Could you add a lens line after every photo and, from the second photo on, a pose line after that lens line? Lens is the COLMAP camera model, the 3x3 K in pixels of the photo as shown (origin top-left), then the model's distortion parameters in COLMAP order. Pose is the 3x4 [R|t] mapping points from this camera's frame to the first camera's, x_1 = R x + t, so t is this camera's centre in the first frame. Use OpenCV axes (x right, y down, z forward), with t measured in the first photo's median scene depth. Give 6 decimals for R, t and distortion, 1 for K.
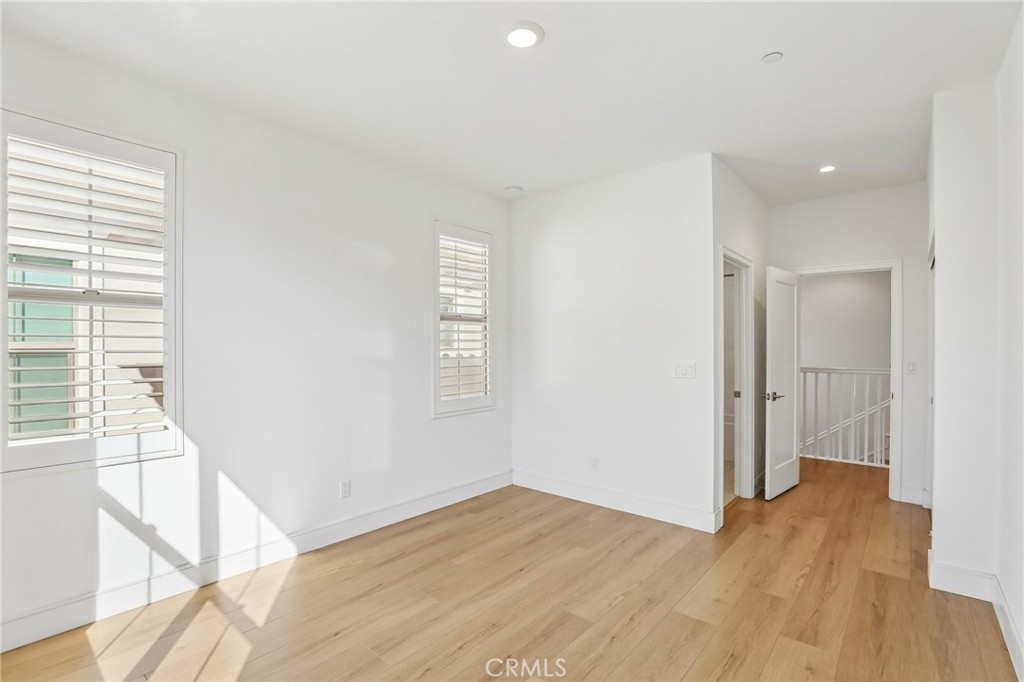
lens RADIAL K [[470.8, 0, 516.2], [0, 470.8, 345.8], [0, 0, 1]] dist [-0.024286, 0.001446]
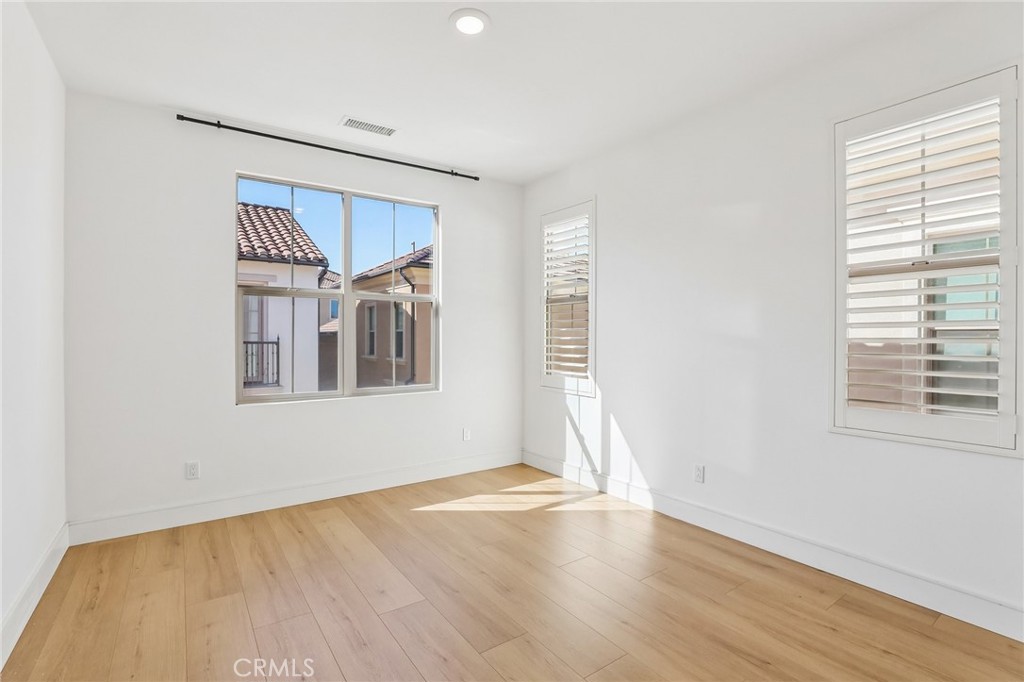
lens RADIAL K [[470.8, 0, 516.2], [0, 470.8, 345.8], [0, 0, 1]] dist [-0.024286, 0.001446]
pose [[-0.234494, 0.017763, -0.971955, 0.731265], [-0.003103, 0.999814, 0.019021, 0.033394], [0.972113, 0.007477, -0.234396, 0.976416]]
